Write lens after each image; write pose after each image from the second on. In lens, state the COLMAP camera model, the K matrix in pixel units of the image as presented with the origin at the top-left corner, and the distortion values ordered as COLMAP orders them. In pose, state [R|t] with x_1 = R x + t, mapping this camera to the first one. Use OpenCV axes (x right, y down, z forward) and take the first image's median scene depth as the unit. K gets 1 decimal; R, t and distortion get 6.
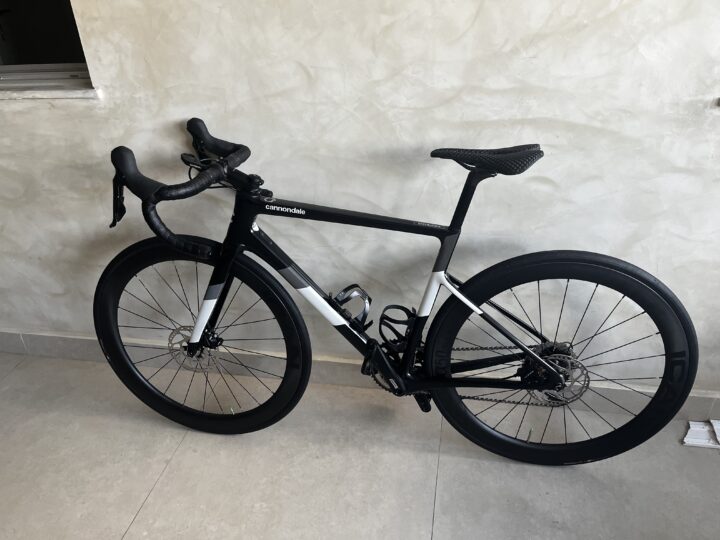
lens RADIAL K [[550.2, 0, 359.7], [0, 550.2, 267.9], [0, 0, 1]] dist [0.051853, -0.075608]
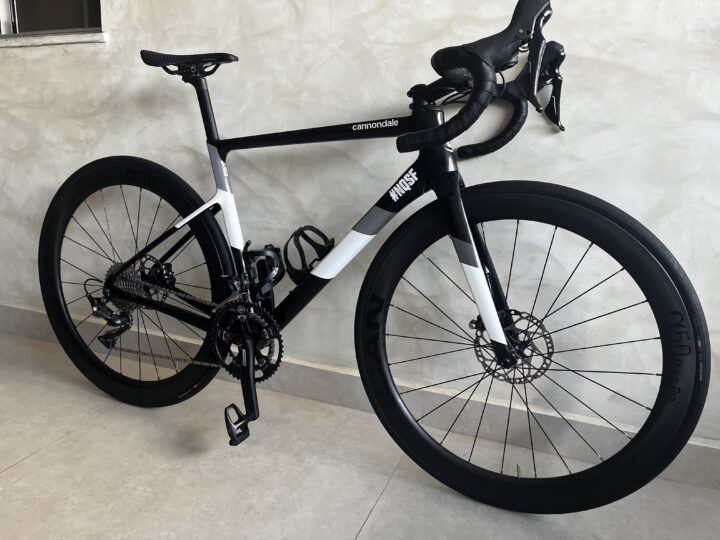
lens RADIAL K [[550.2, 0, 363.6], [0, 550.2, 269.5], [0, 0, 1]] dist [0.051853, -0.075608]
pose [[0.980188, 0.115796, -0.160693, 0.211372], [-0.154567, 0.954507, -0.255000, 0.285131], [0.123855, 0.274786, 0.953495, 0.210238]]
